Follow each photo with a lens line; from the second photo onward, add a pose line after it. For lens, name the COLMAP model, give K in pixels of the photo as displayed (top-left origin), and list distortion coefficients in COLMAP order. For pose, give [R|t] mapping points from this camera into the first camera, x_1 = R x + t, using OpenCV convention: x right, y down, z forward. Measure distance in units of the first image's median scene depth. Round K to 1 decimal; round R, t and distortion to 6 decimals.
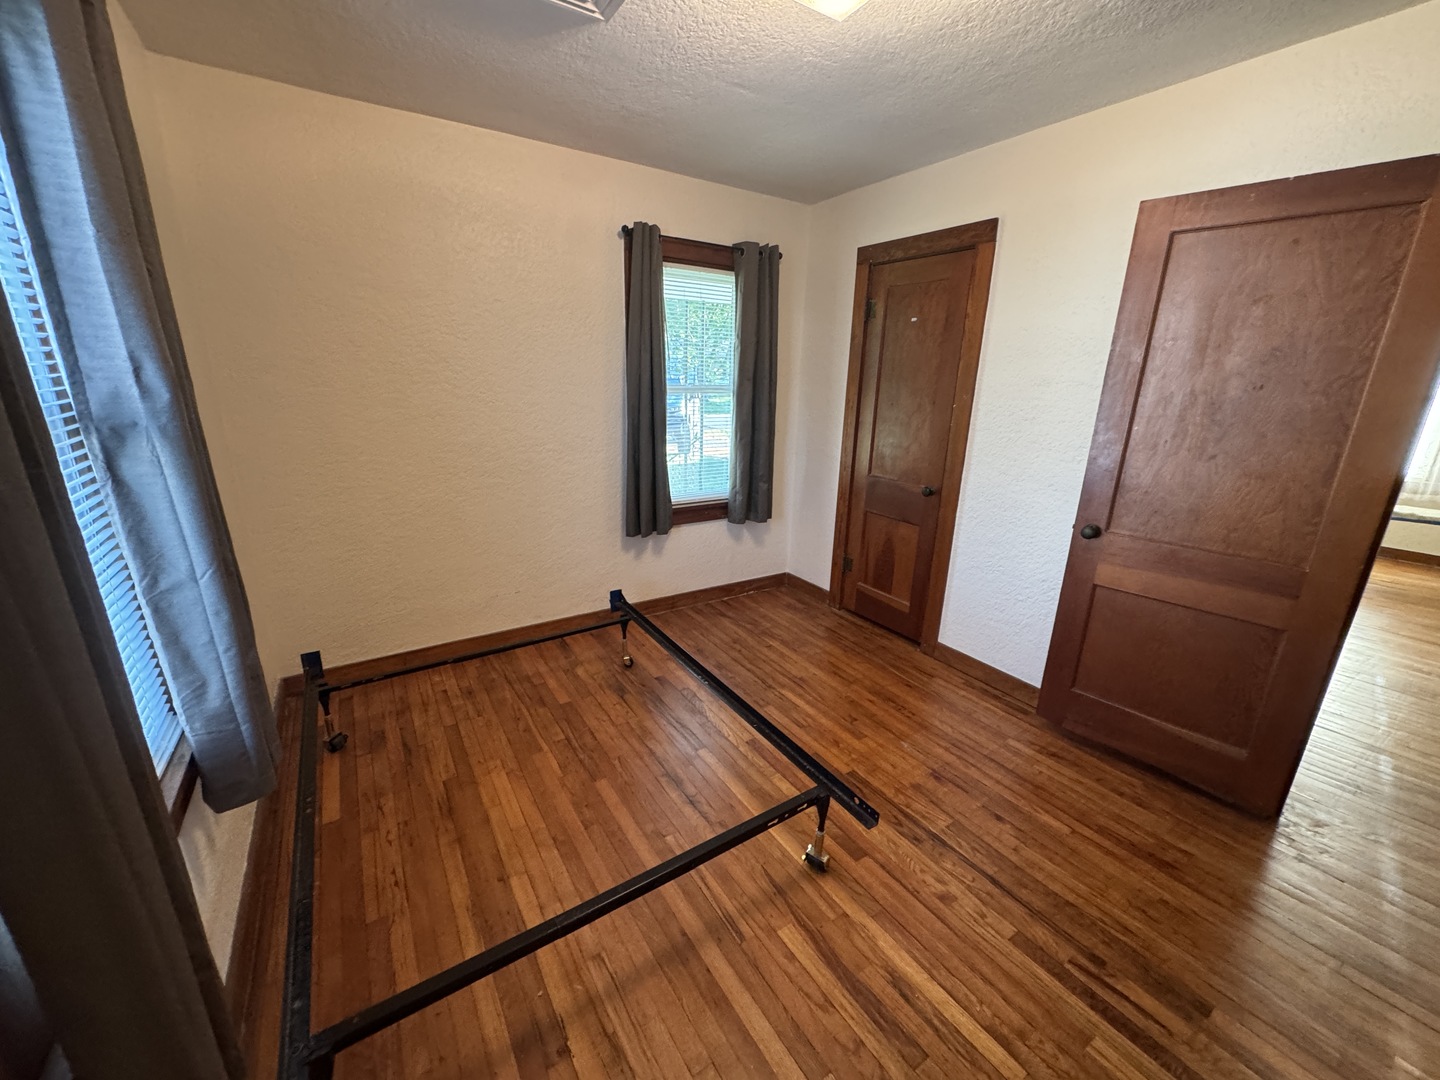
lens RADIAL K [[573.9, 0, 716.8], [0, 573.9, 539.5], [0, 0, 1]] dist [-0.003144, -0.000327]
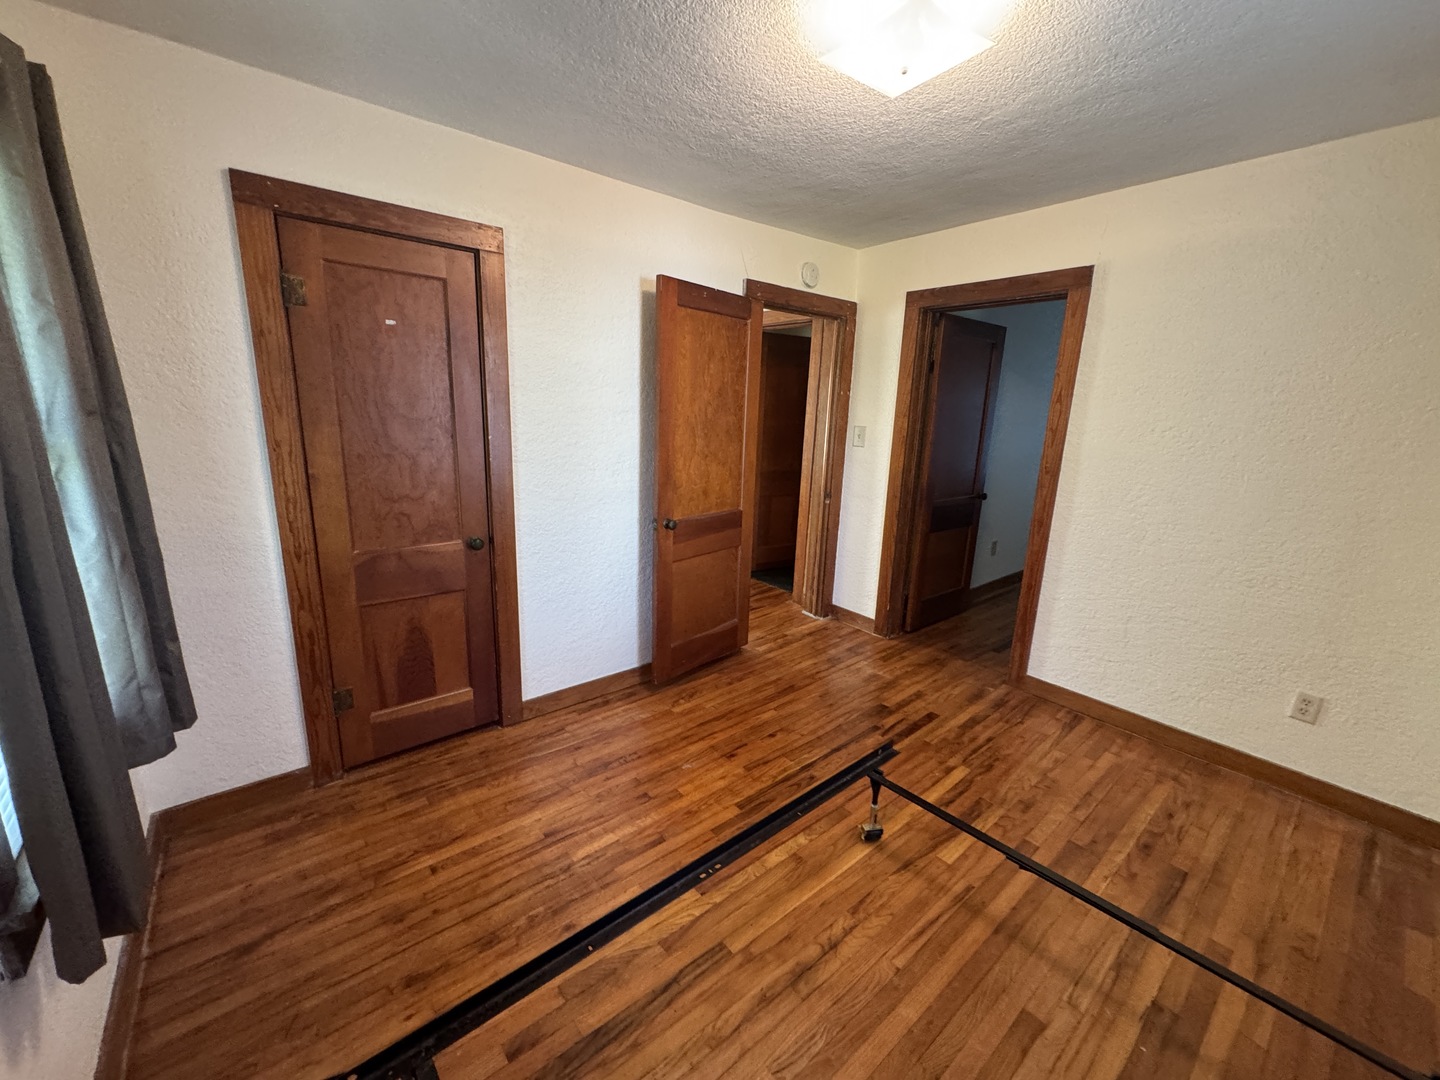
lens RADIAL K [[573.9, 0, 716.8], [0, 573.9, 539.5], [0, 0, 1]] dist [-0.003144, -0.000327]
pose [[-0.122342, -0.245934, 0.961535, -0.489888], [0.247187, 0.930733, 0.269507, -0.244227], [-0.961213, 0.270651, -0.053076, 0.785134]]
